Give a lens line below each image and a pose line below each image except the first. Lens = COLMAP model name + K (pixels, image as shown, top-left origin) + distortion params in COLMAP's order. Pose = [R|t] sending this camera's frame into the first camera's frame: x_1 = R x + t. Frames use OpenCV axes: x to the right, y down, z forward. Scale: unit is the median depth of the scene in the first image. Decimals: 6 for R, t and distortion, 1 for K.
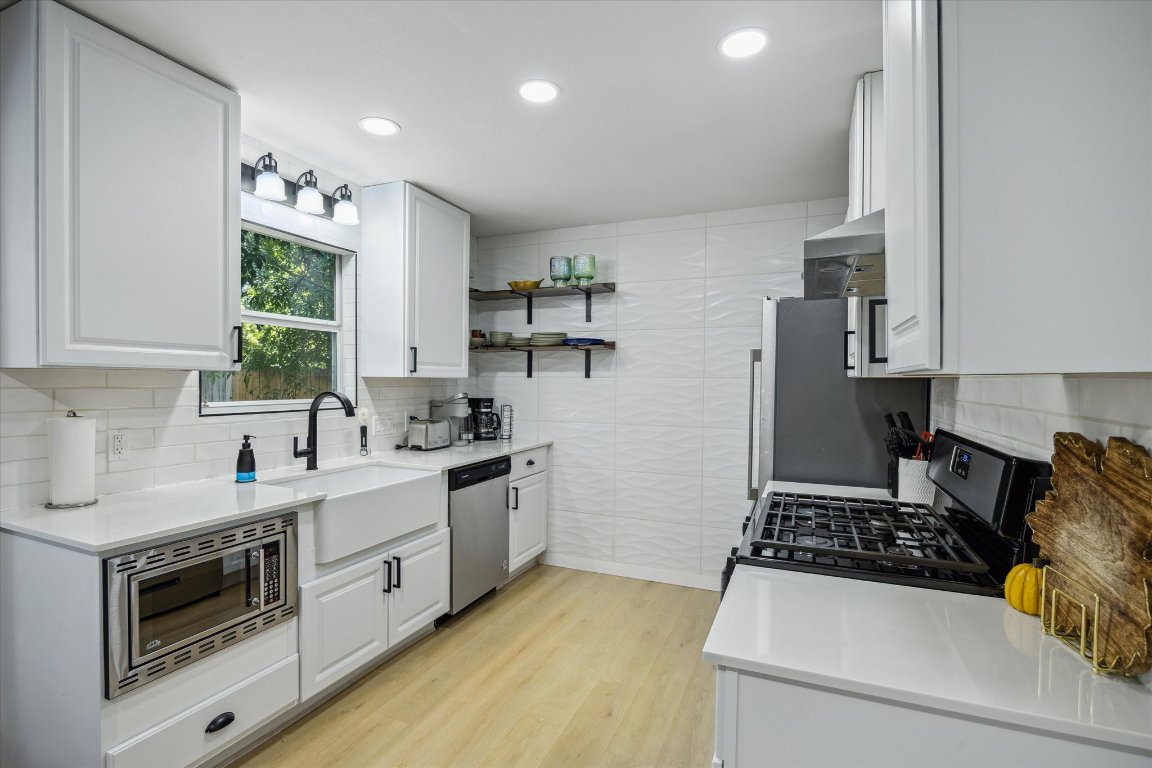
lens RADIAL K [[527.9, 0, 573.7], [0, 527.9, 392.9], [0, 0, 1]] dist [-0.011109, 0.000086]
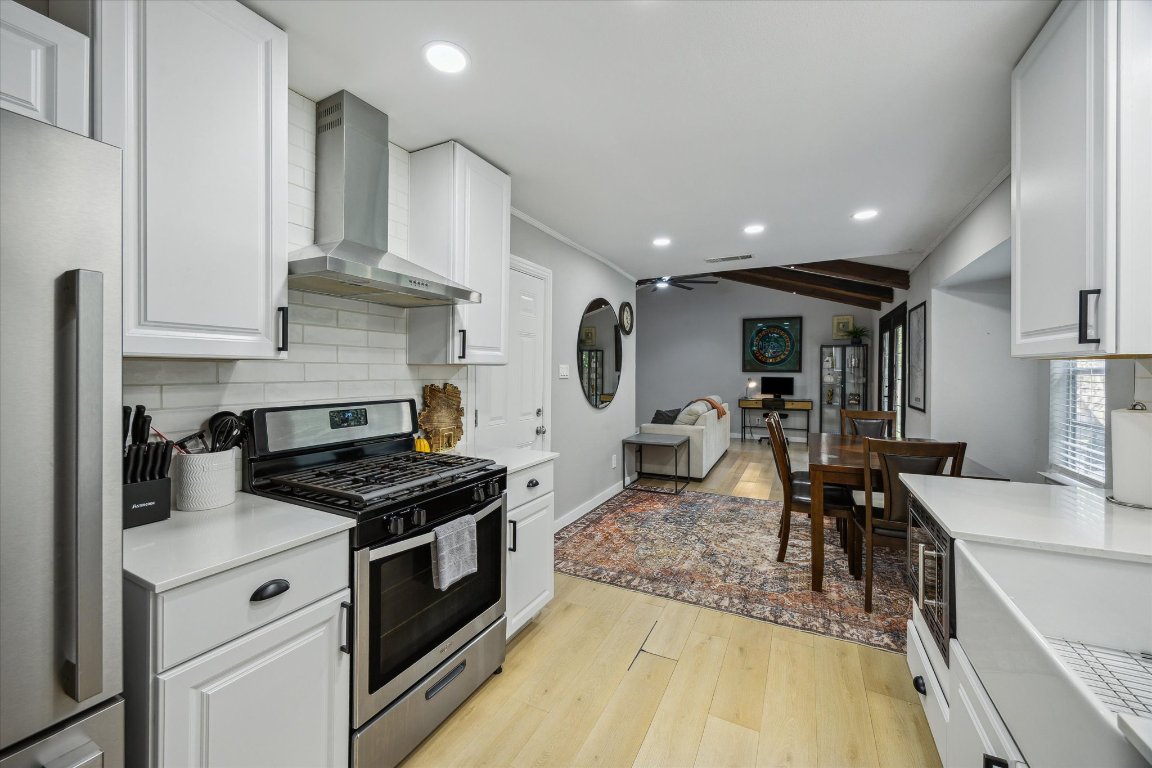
lens RADIAL K [[453.2, 0, 573.1], [0, 453.2, 372.7], [0, 0, 1]] dist [0.000642, 0.000146]
pose [[-0.997773, -0.007031, 0.066330, -0.006800], [-0.005527, 0.999724, 0.022824, -0.026998], [-0.066472, 0.022406, -0.997537, 1.543617]]
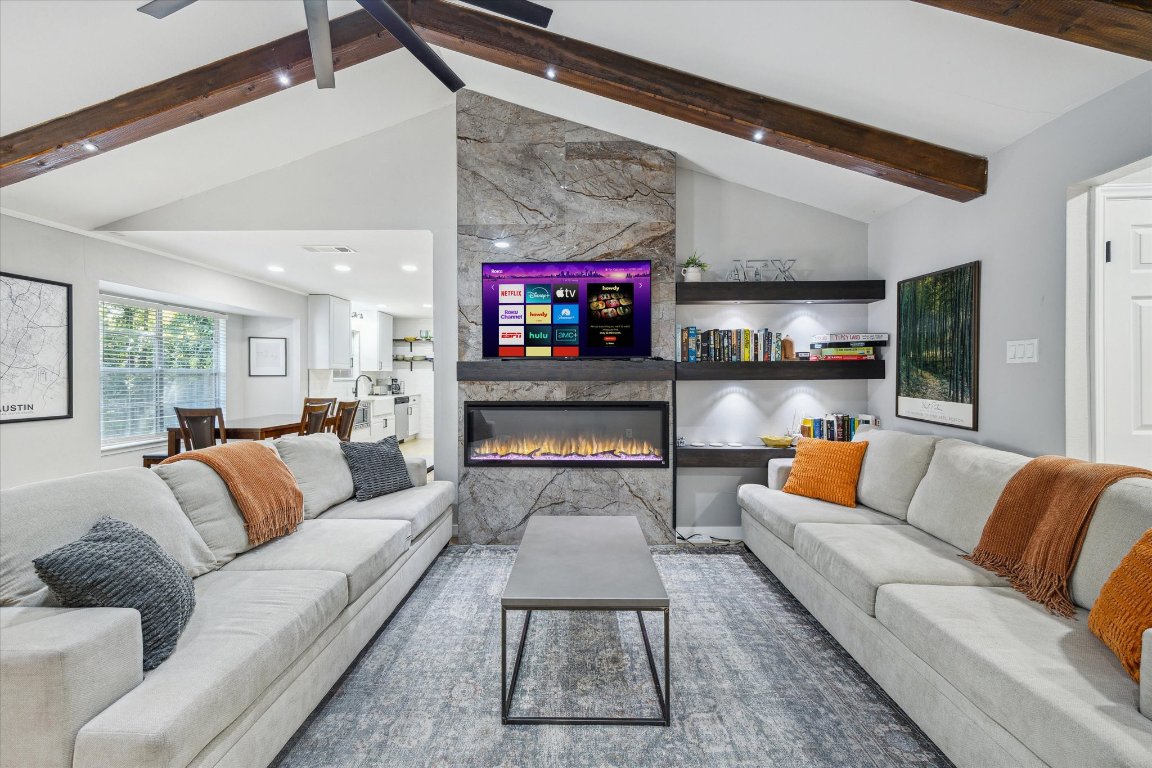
lens RADIAL K [[446.2, 0, 575.7], [0, 446.2, 377.2], [0, 0, 1]] dist [-0.000802, 0.000050]
pose [[0.921767, -0.010881, 0.387590, -0.359851], [0.017534, 0.999753, -0.013632, 0.093202], [-0.387346, 0.019362, 0.921731, -2.747720]]
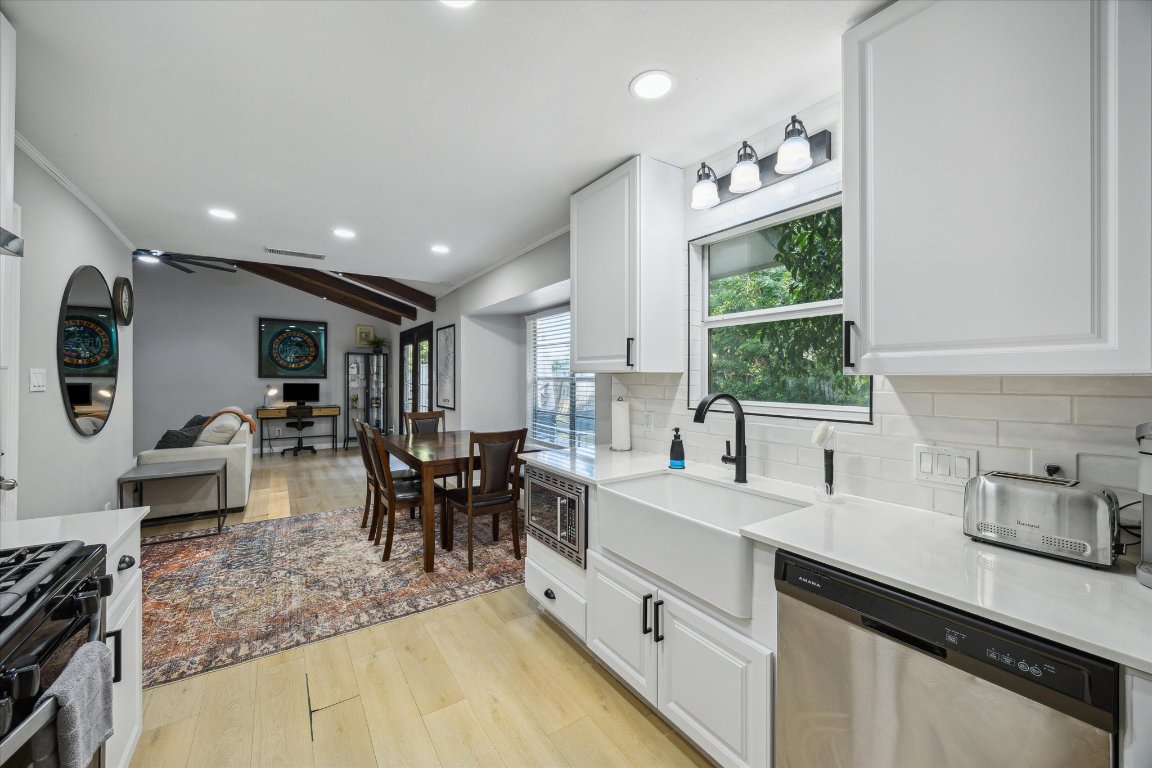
lens RADIAL K [[446.2, 0, 575.7], [0, 446.2, 377.2], [0, 0, 1]] dist [-0.000802, 0.000050]
pose [[-0.541871, -0.007345, -0.840430, 0.337272], [-0.022620, 0.999727, 0.005847, -0.032063], [0.840157, 0.022179, -0.541889, 1.399869]]
